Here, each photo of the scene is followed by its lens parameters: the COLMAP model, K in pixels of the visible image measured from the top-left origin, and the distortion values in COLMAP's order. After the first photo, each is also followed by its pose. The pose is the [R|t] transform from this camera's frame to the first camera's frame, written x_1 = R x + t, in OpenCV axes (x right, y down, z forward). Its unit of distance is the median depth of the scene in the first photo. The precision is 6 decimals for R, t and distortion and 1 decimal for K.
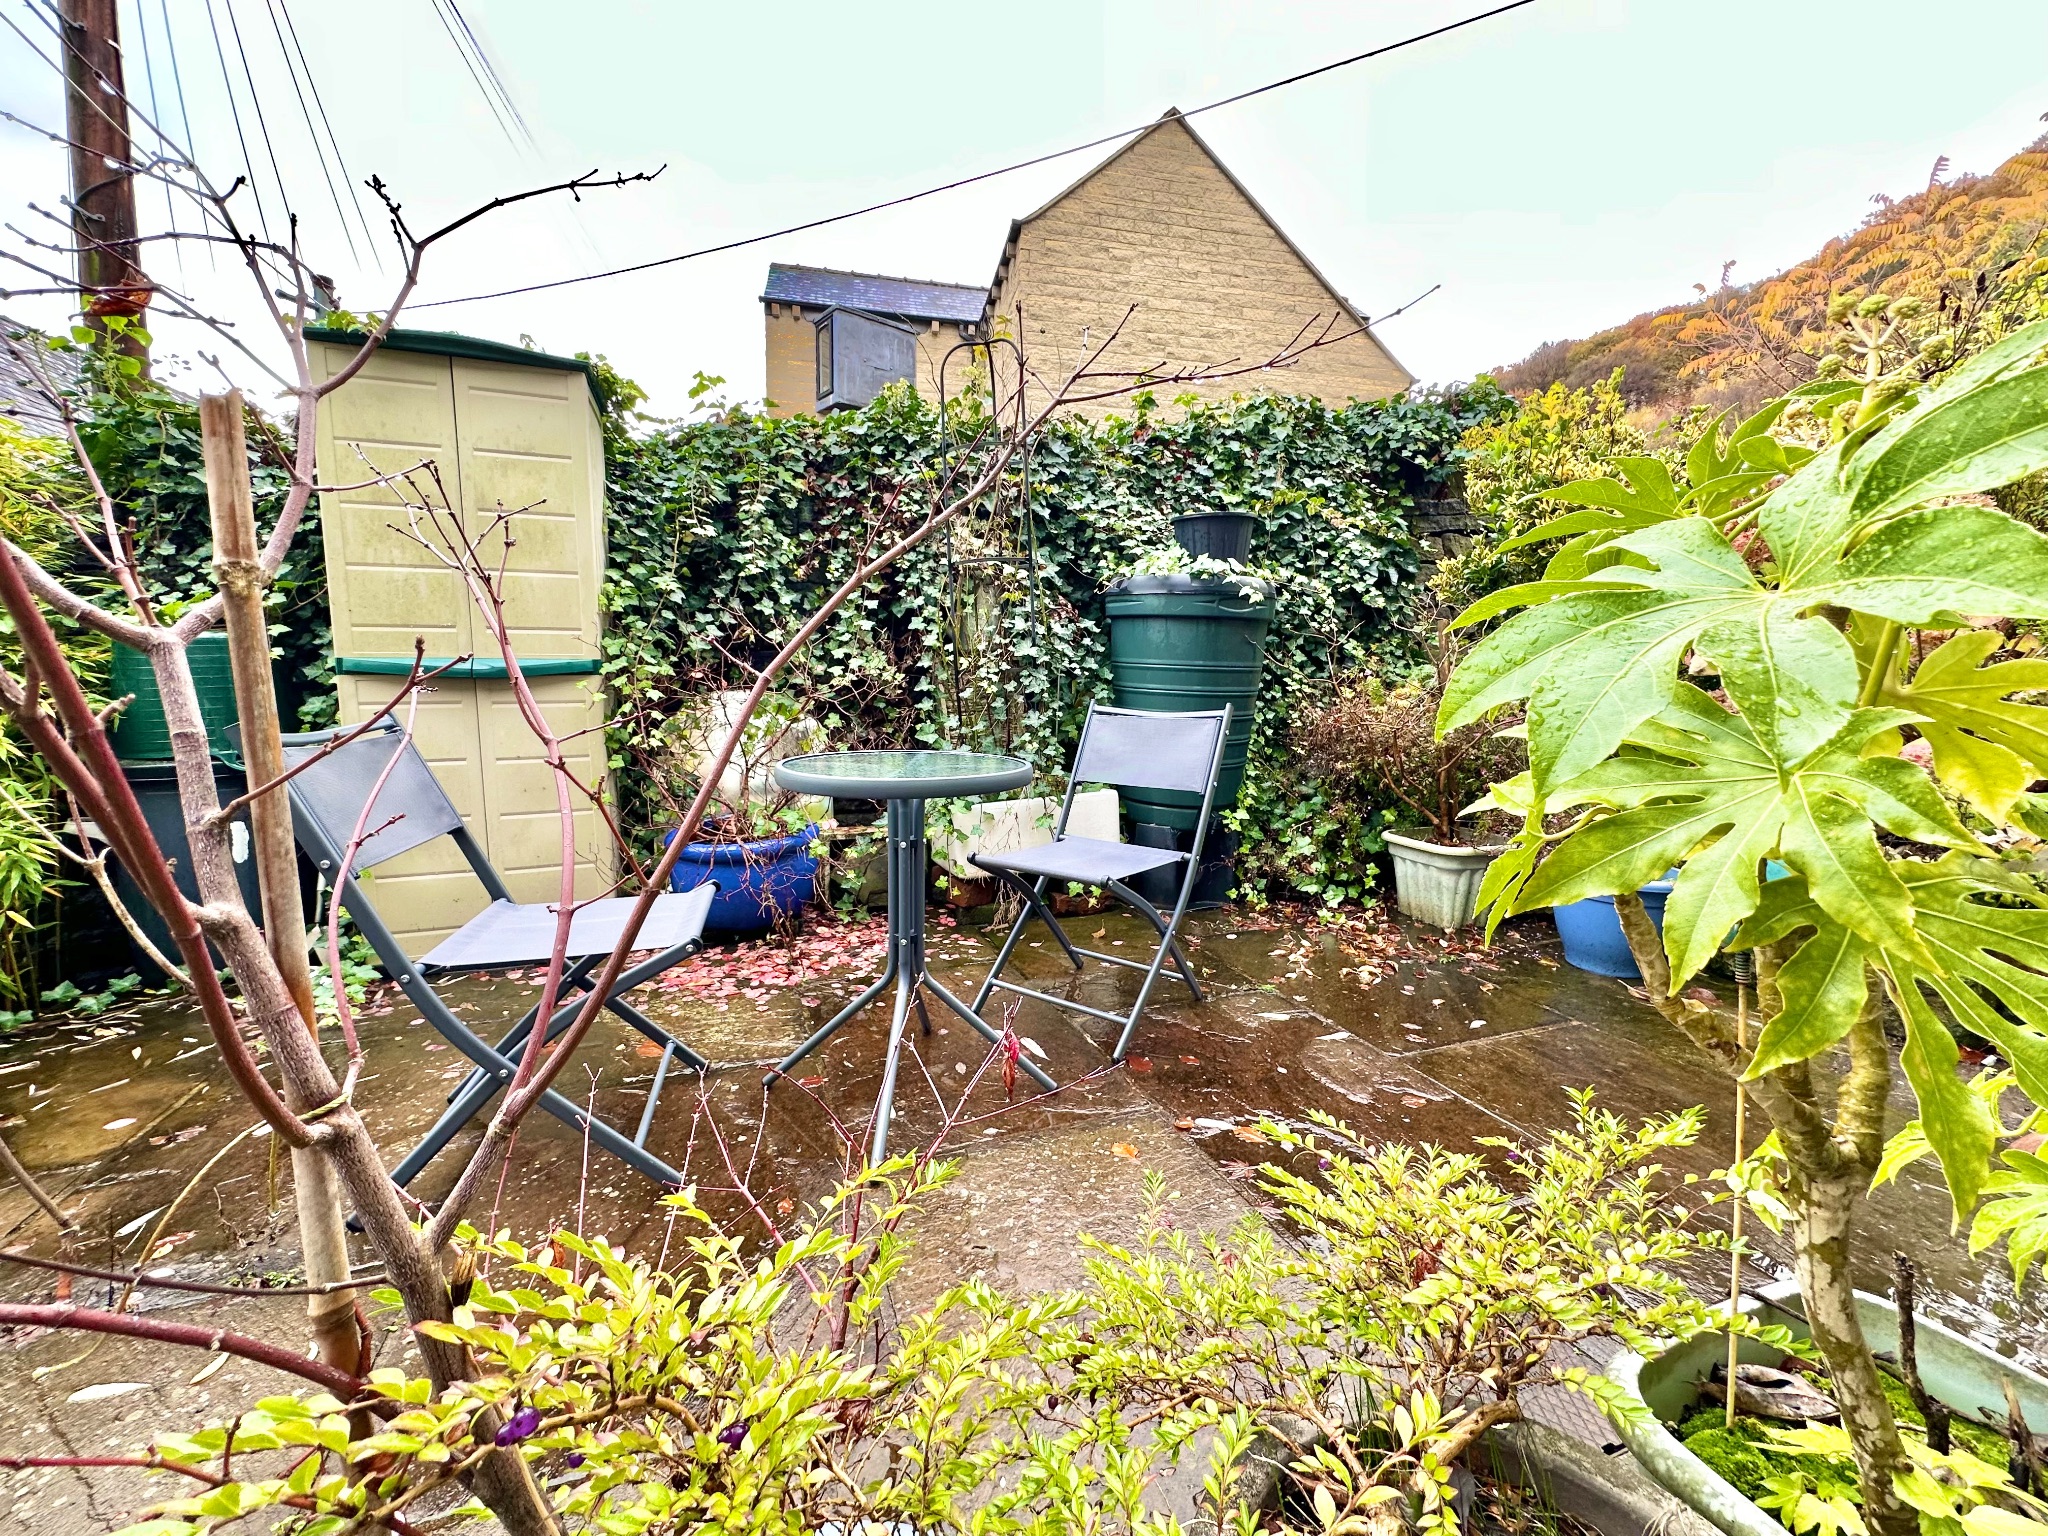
lens RADIAL K [[813.5, 0, 1026.3], [0, 813.5, 766.0], [0, 0, 1]] dist [-0.003316, -0.000251]
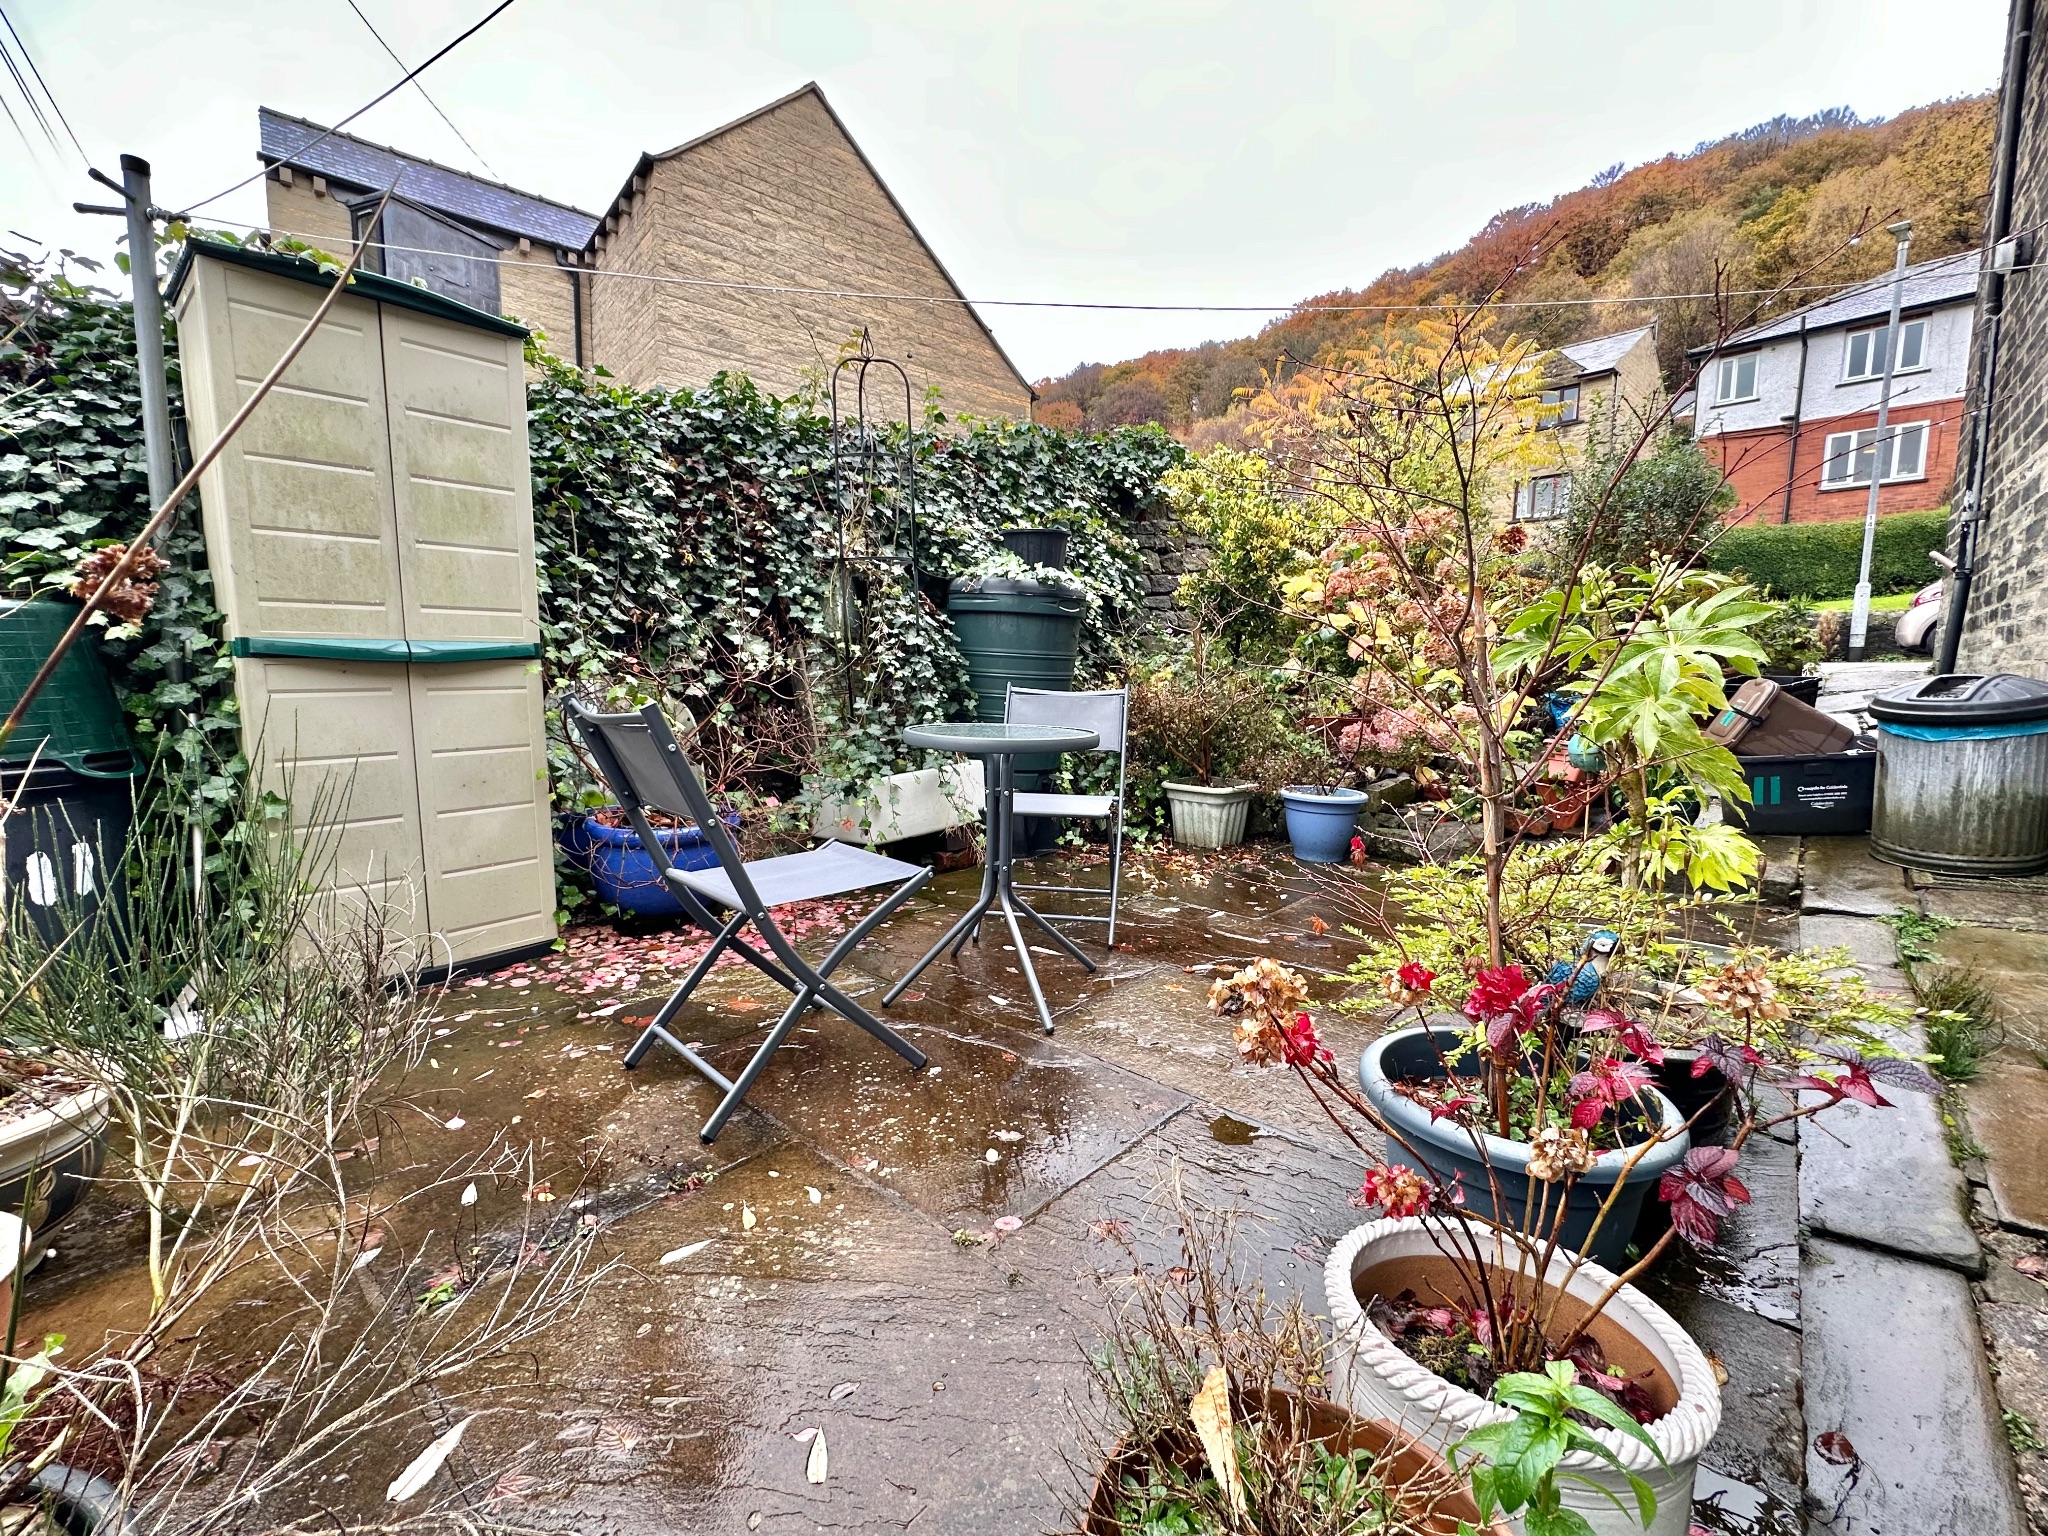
lens RADIAL K [[855.5, 0, 1024.0], [0, 855.5, 768.0], [0, 0, 1]] dist [-0.002662, -0.000168]
pose [[0.883904, -0.052683, 0.464692, -0.381486], [0.045870, 0.998610, 0.025963, 0.011083], [-0.465414, -0.001634, 0.885091, -0.113581]]
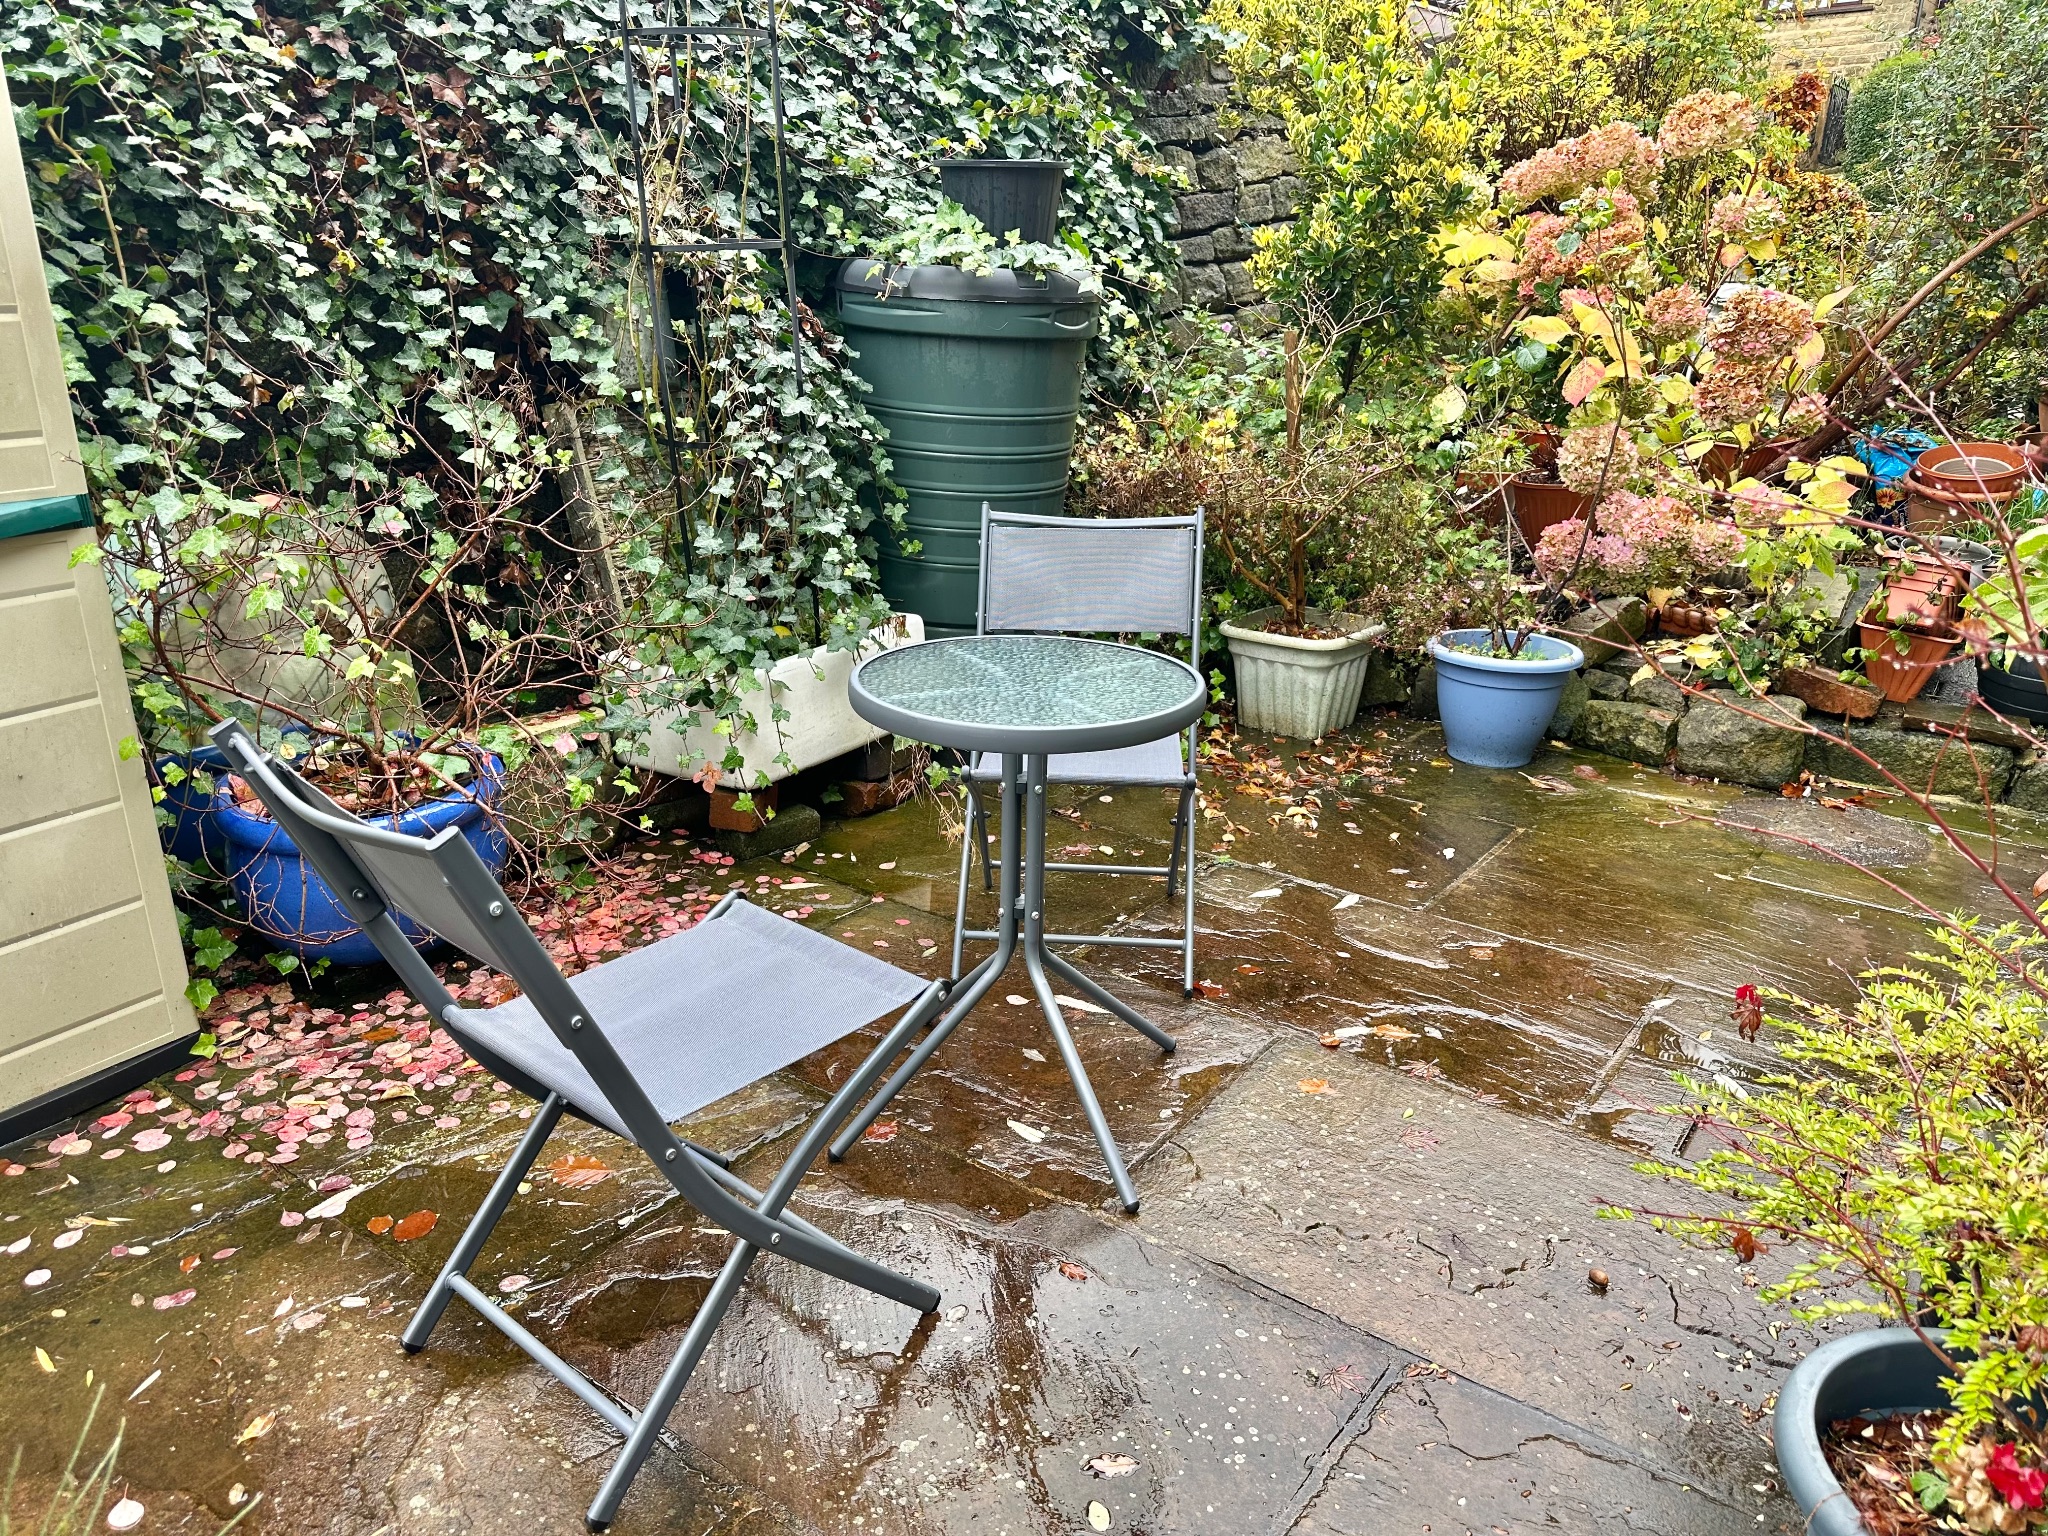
lens RADIAL K [[1429.3, 0, 1013.9], [0, 1429.3, 777.5], [0, 0, 1]] dist [0.081776, -0.114745]
pose [[0.840664, -0.179338, 0.511001, -0.409050], [0.057003, 0.967638, 0.245818, -0.113557], [-0.538548, -0.177522, 0.823682, -0.015892]]
